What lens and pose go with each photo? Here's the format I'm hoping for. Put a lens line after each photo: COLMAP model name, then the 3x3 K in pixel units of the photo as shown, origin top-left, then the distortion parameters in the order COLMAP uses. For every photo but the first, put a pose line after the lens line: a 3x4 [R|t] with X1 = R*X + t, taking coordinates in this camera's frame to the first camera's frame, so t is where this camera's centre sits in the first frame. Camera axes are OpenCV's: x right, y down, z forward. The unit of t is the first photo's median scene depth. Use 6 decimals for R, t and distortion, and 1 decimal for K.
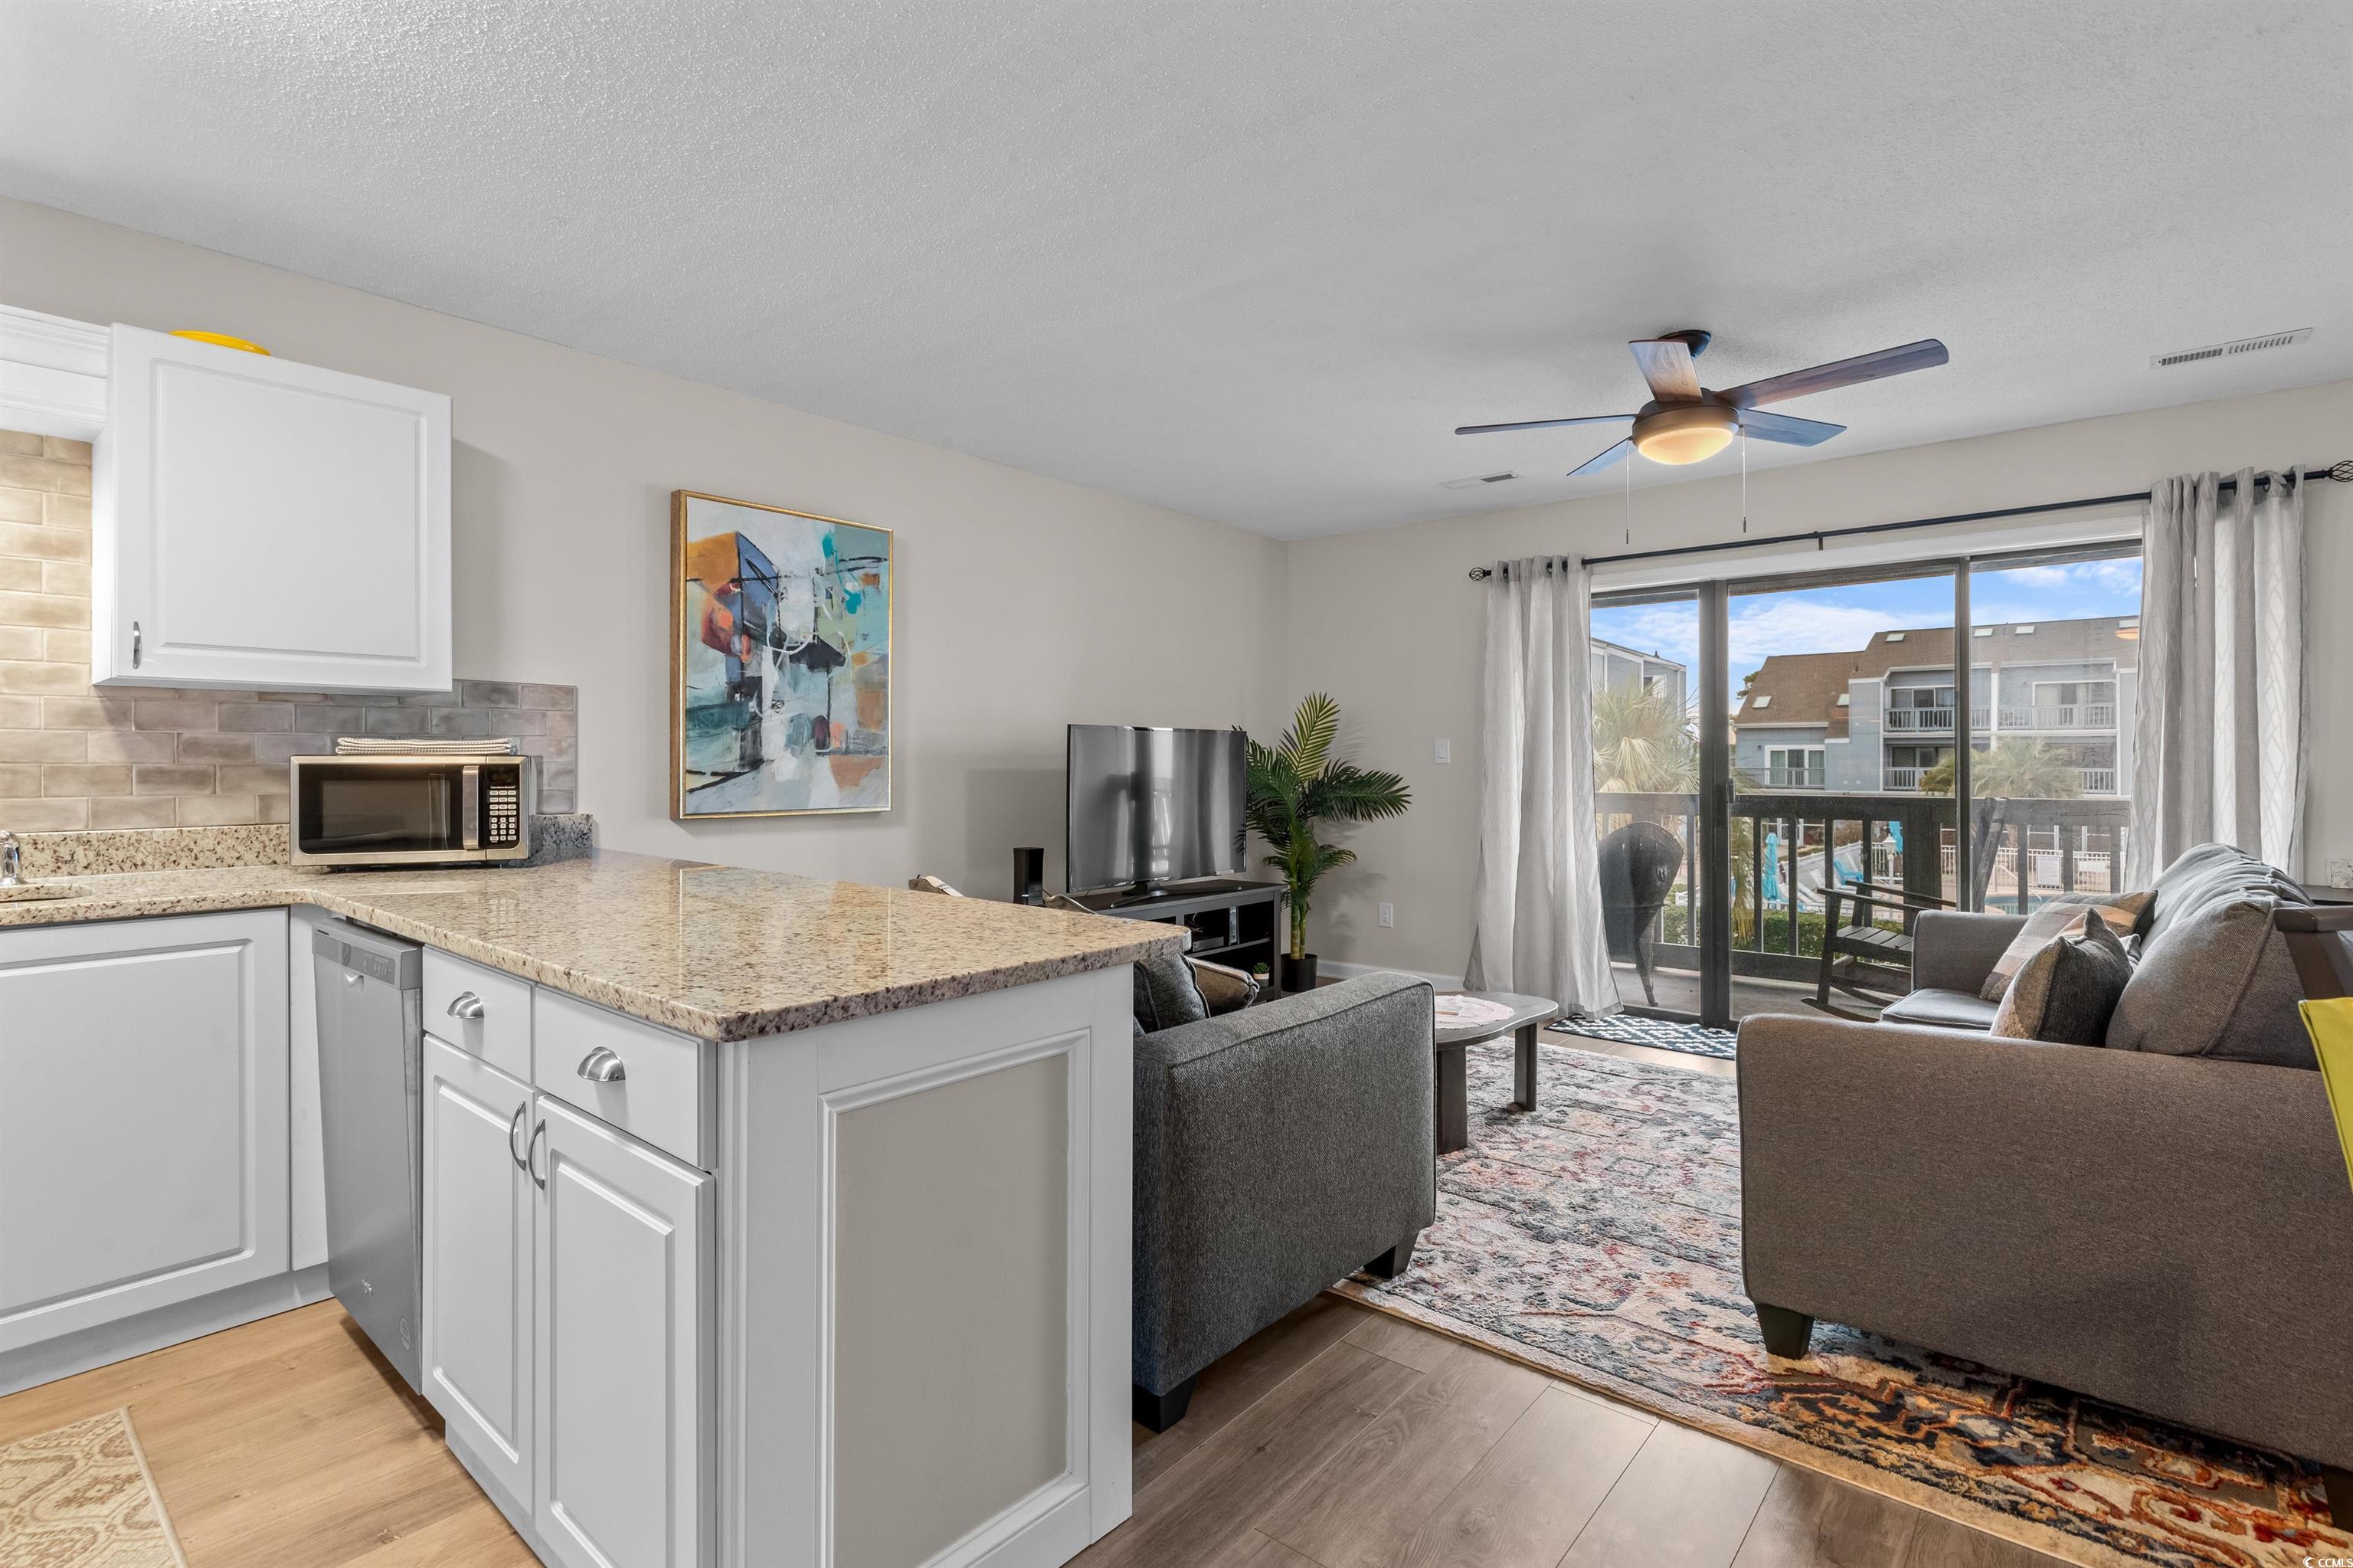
lens RADIAL K [[1121.5, 0, 1185.1], [0, 1121.5, 758.5], [0, 0, 1]] dist [-0.000469, 0.001111]
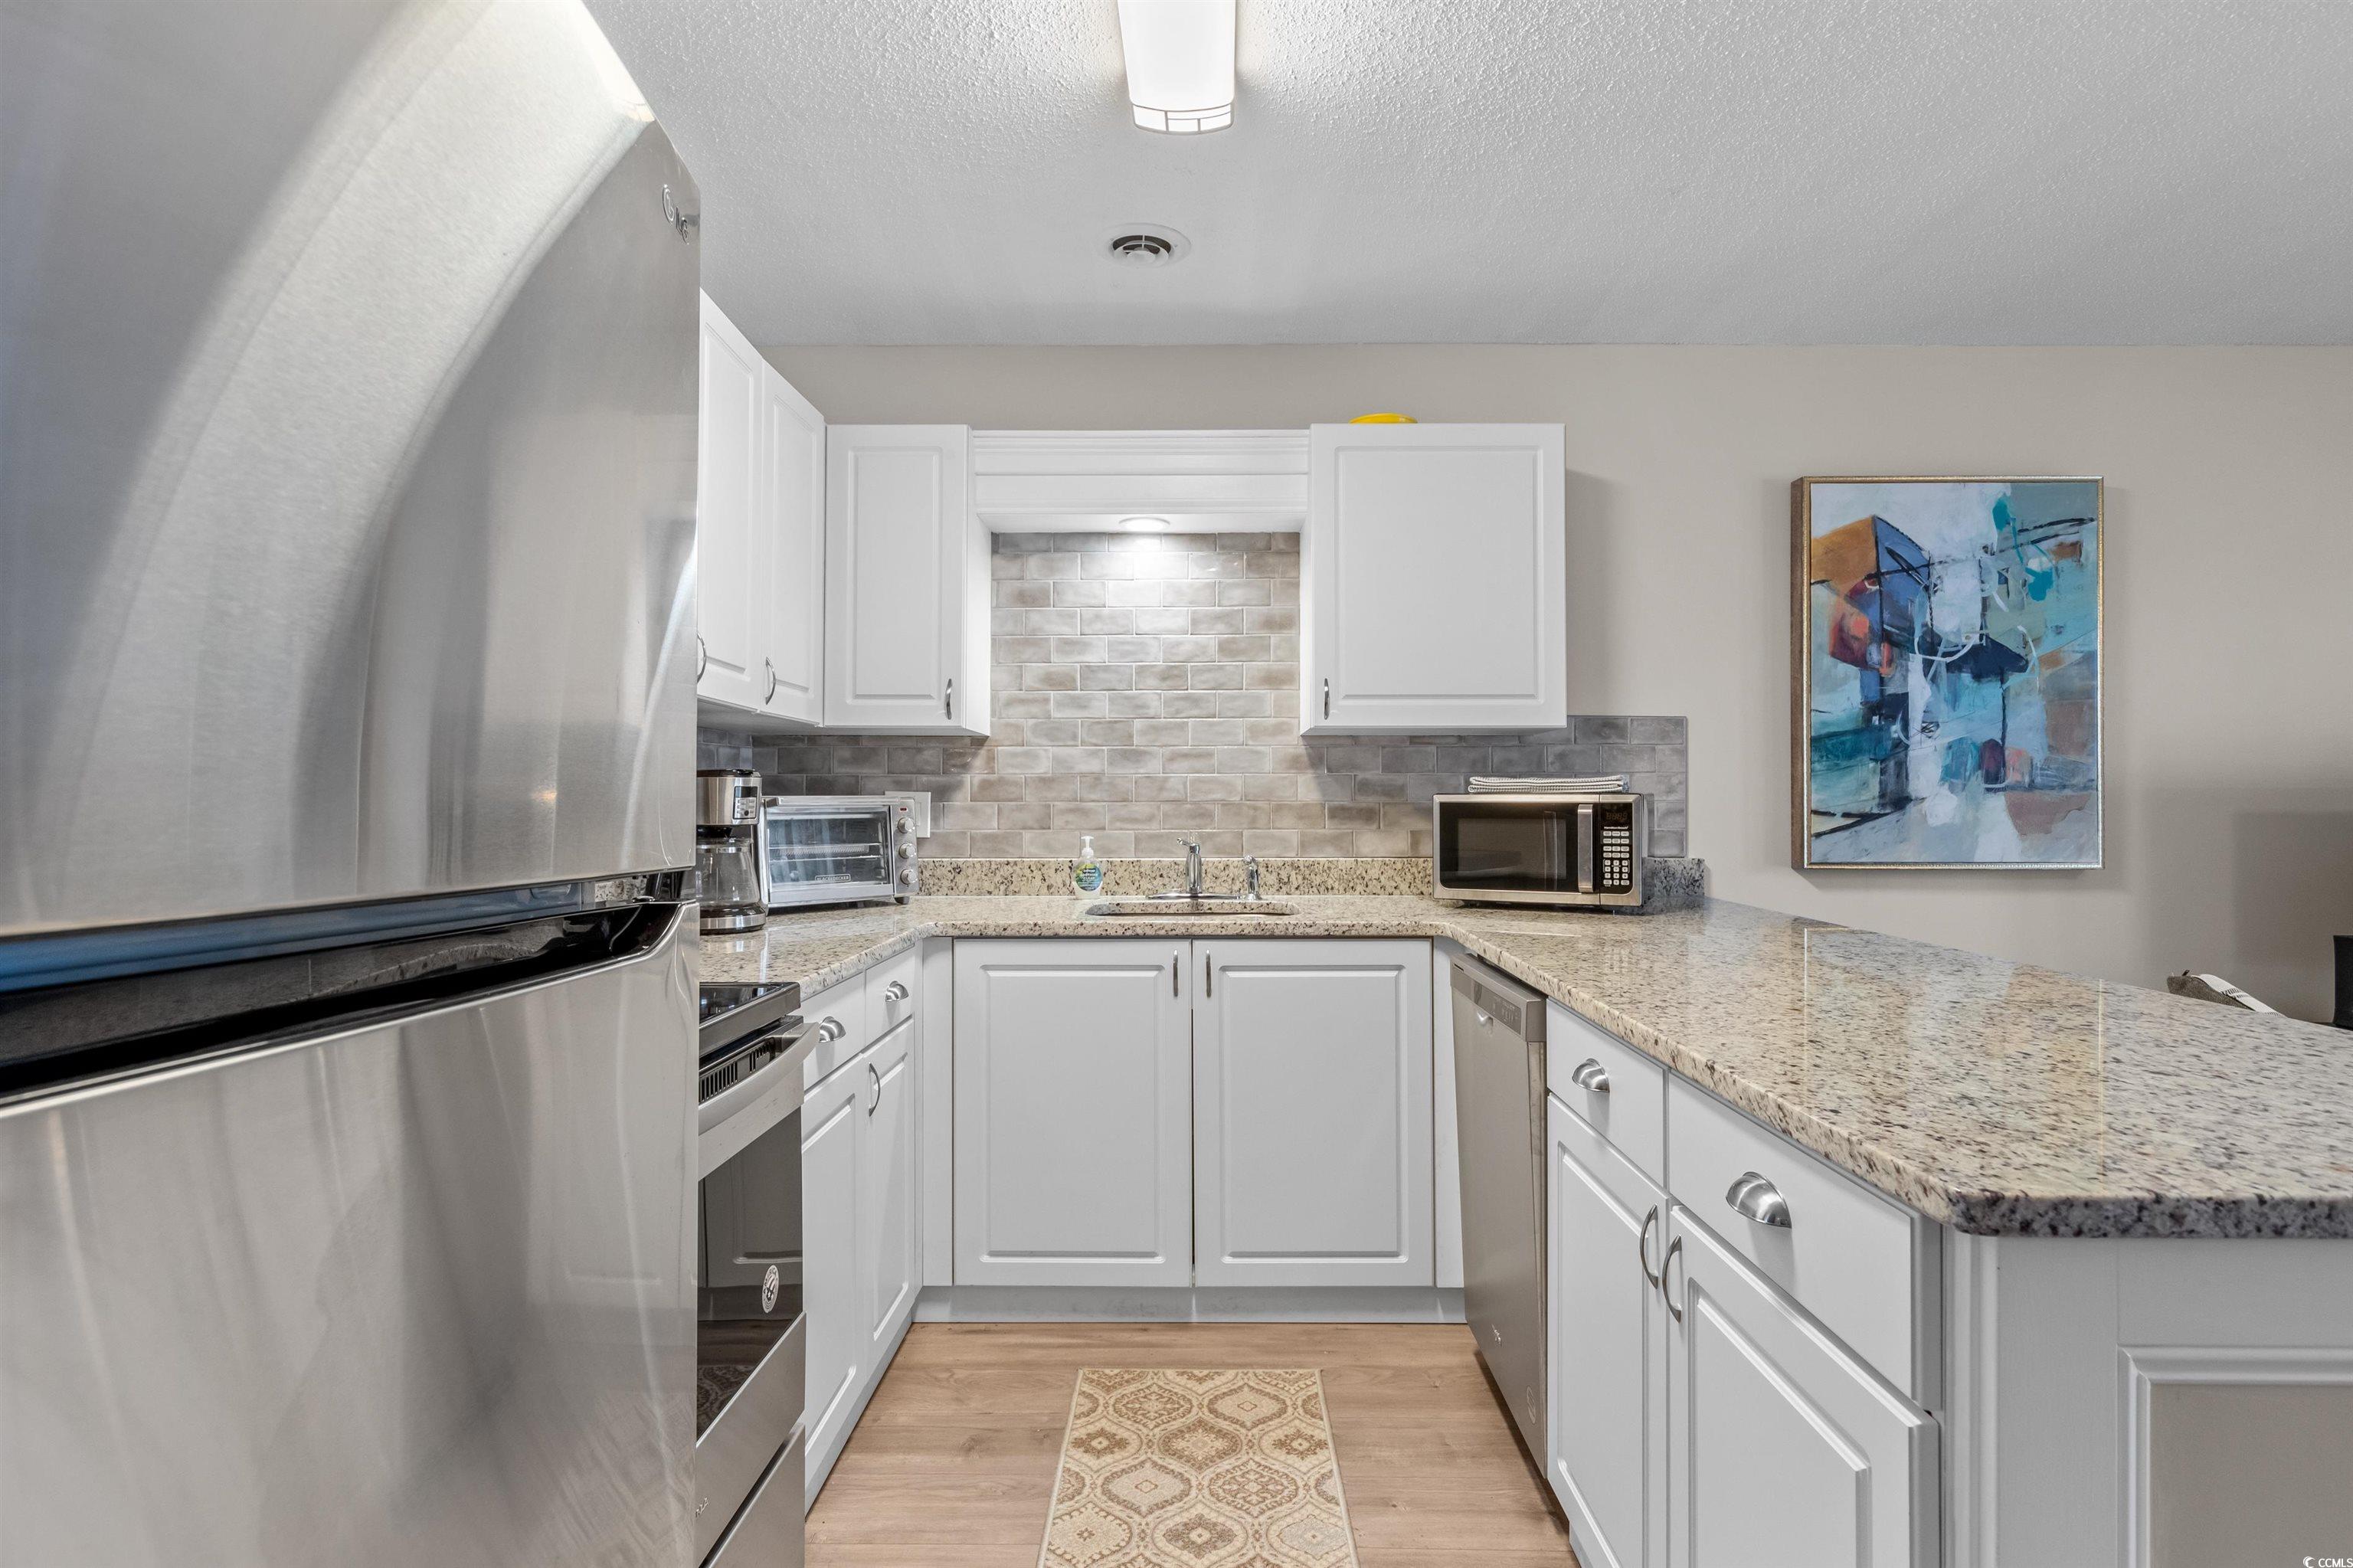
lens RADIAL K [[1194.7, 0, 1181.2], [0, 1194.7, 791.1], [0, 0, 1]] dist [-0.002372, -0.001116]
pose [[0.635468, -0.004826, -0.772112, -0.071819], [0.001717, 0.999987, -0.004837, -0.000551], [0.772125, 0.001748, 0.635468, 0.091403]]
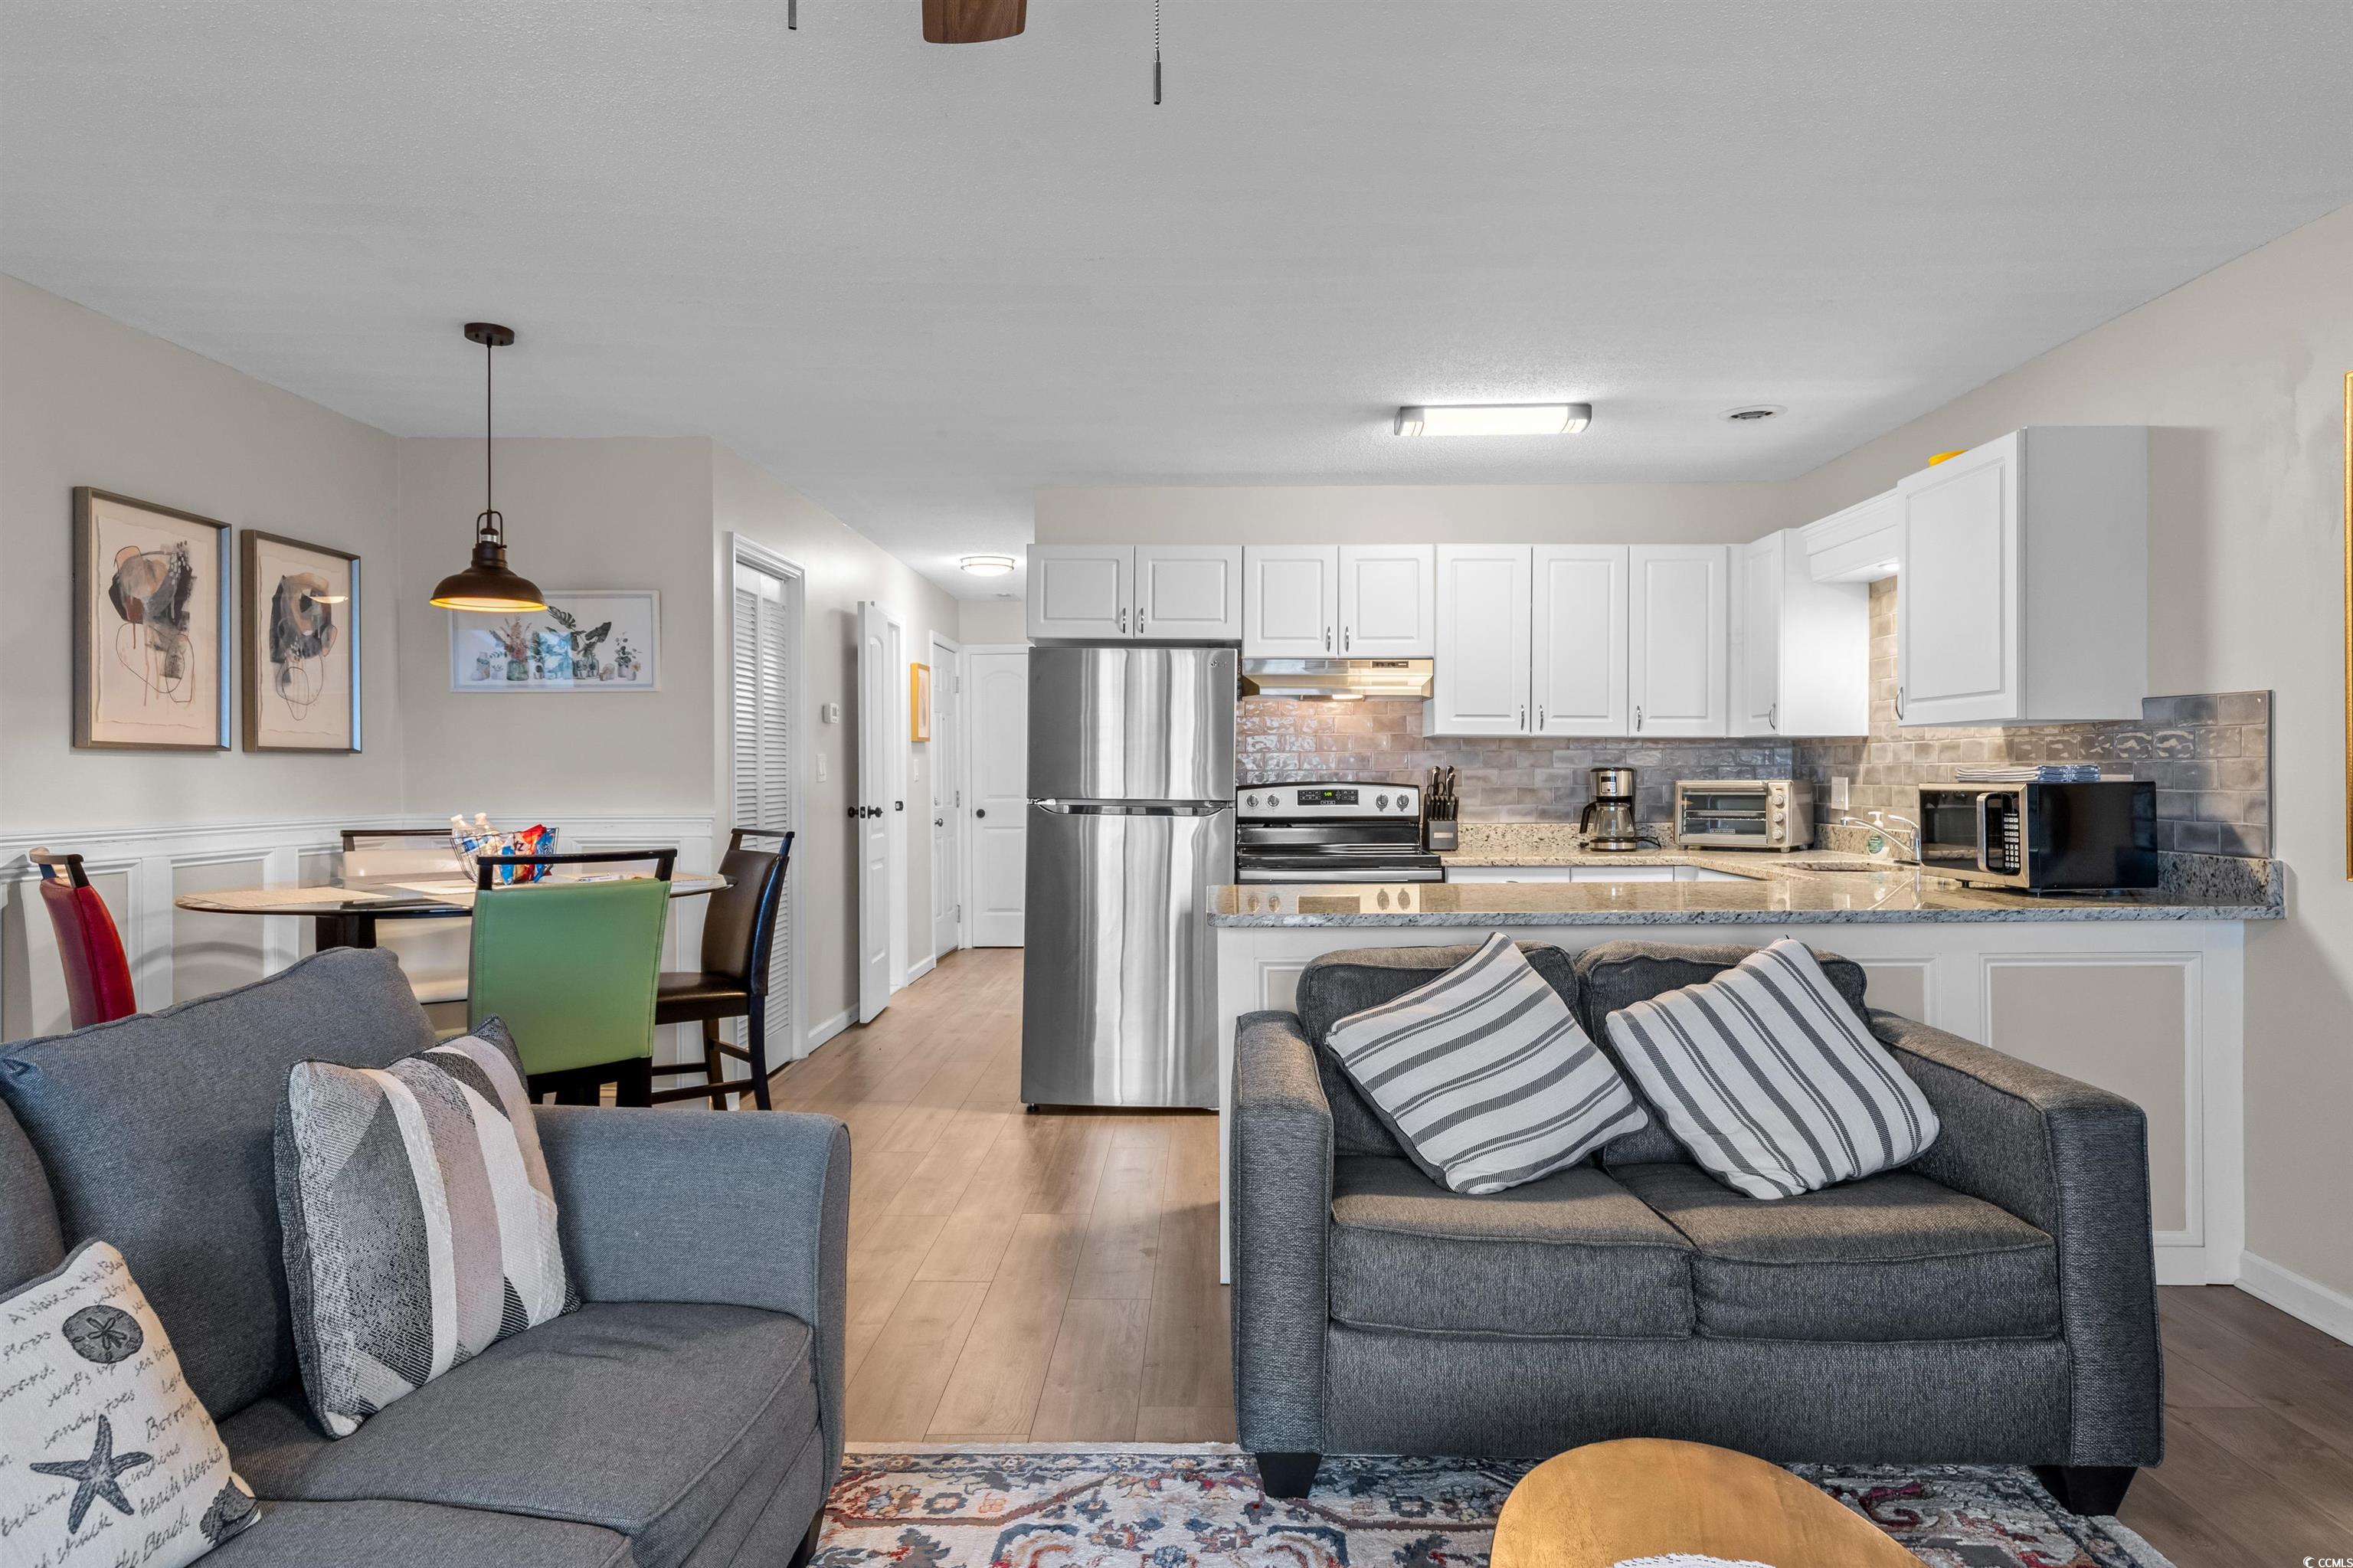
lens RADIAL K [[1377.4, 0, 1179.1], [0, 1377.4, 762.3], [0, 0, 1]] dist [0.010813, -0.000565]
pose [[-0.781388, -0.001239, -0.624044, 0.744168], [0.005731, 0.999942, -0.009161, -0.014100], [0.624019, -0.010735, -0.781336, 1.546685]]
